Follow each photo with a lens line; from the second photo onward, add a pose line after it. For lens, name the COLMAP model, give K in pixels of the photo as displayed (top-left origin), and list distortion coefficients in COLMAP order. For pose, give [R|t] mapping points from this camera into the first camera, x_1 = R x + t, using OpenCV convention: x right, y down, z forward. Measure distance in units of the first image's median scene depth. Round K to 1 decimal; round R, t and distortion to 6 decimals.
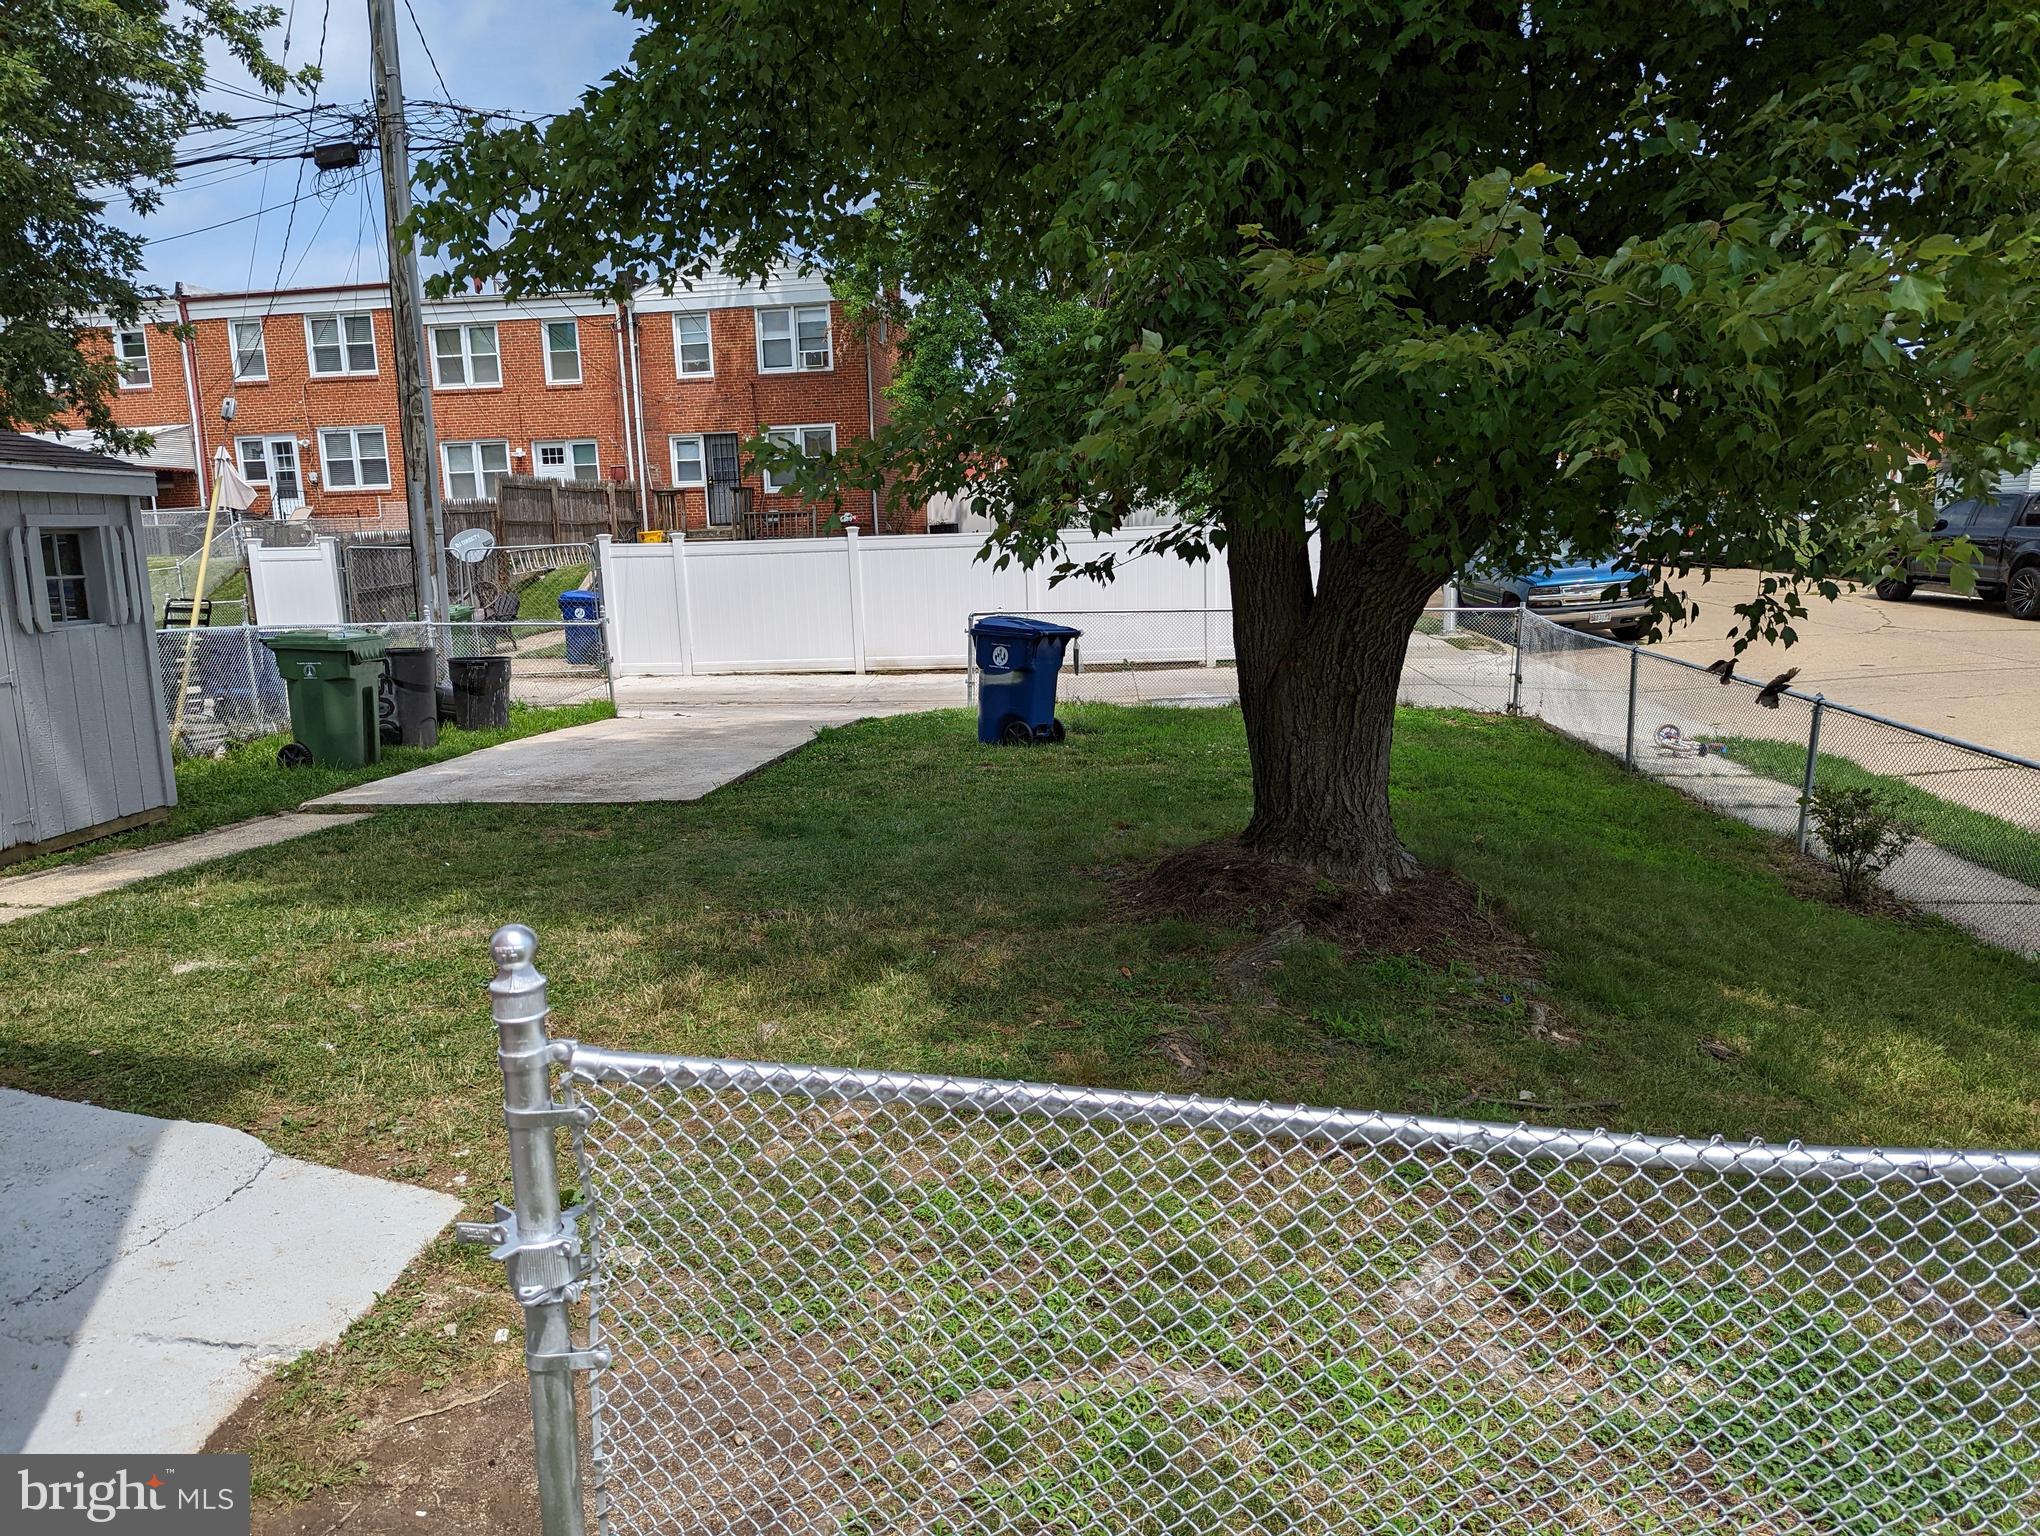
lens RADIAL K [[1453.2, 0, 1008.0], [0, 1453.2, 778.5], [0, 0, 1]] dist [0.057013, -0.059727]
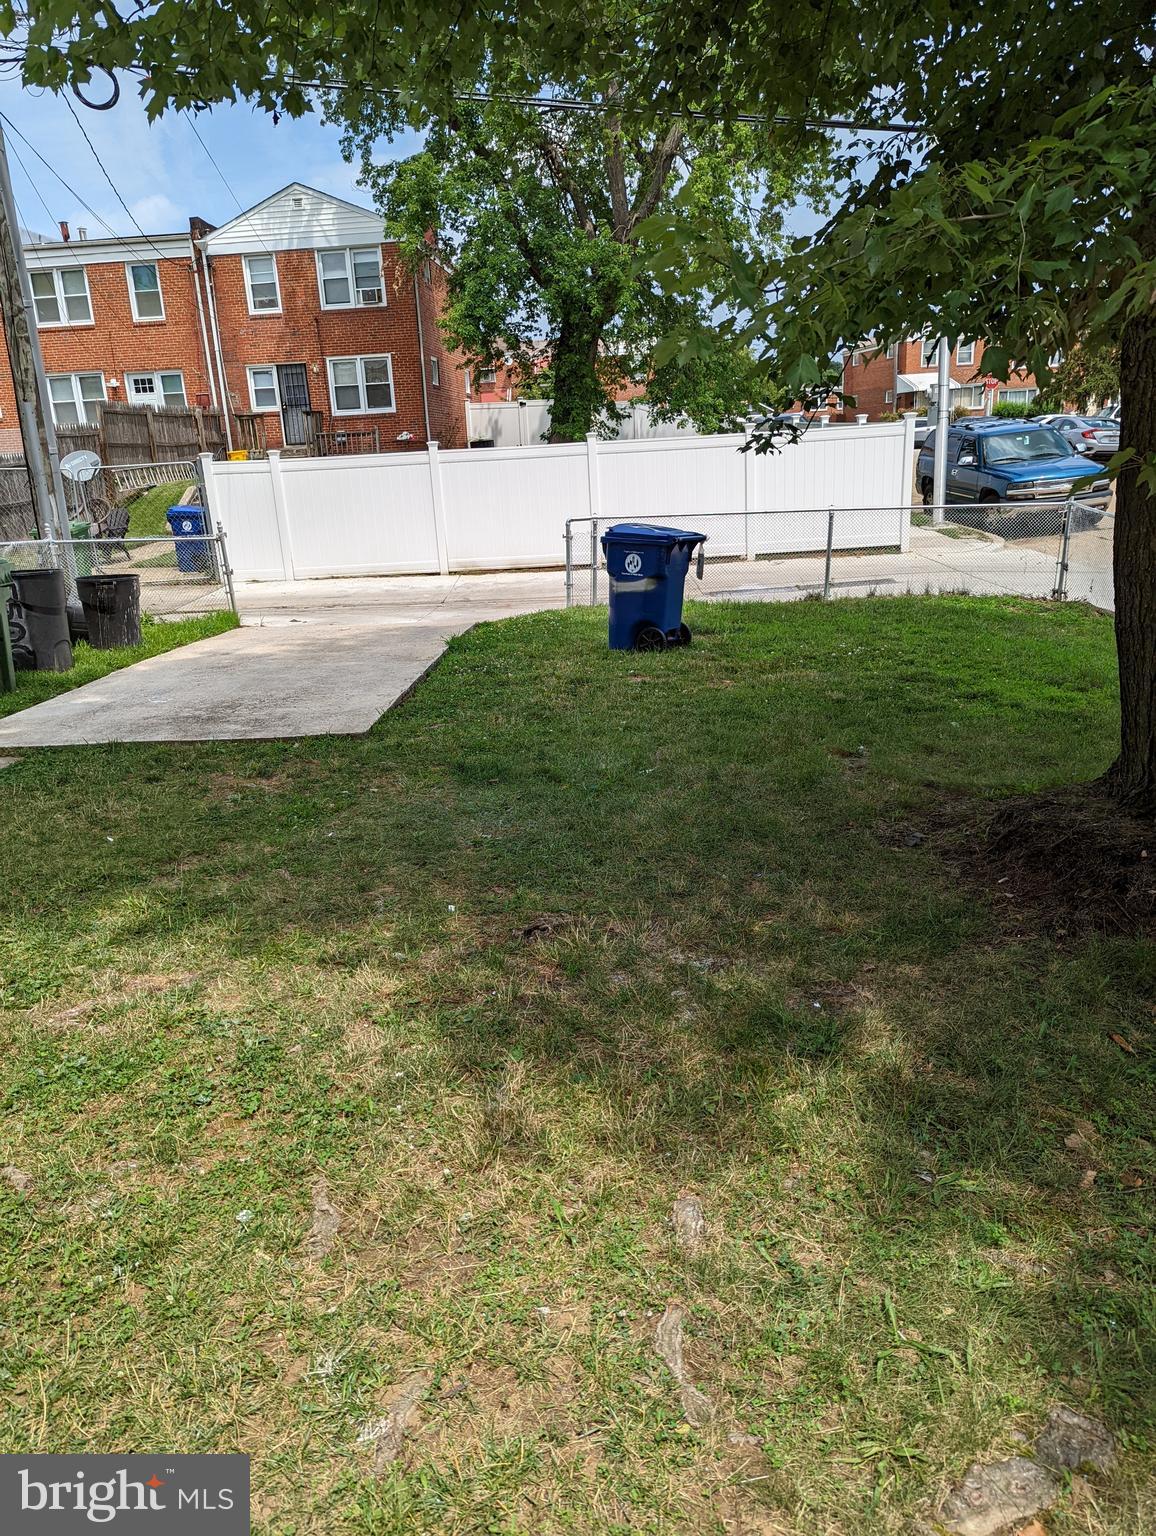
lens RADIAL K [[1091.6, 0, 583.3], [0, 1091.6, 752.5], [0, 0, 1]] dist [0.061761, -0.061517]
pose [[0.997032, -0.038736, 0.066535, -0.051104], [0.031707, 0.994111, 0.103625, -0.017451], [-0.070157, -0.101208, 0.992388, 0.119483]]
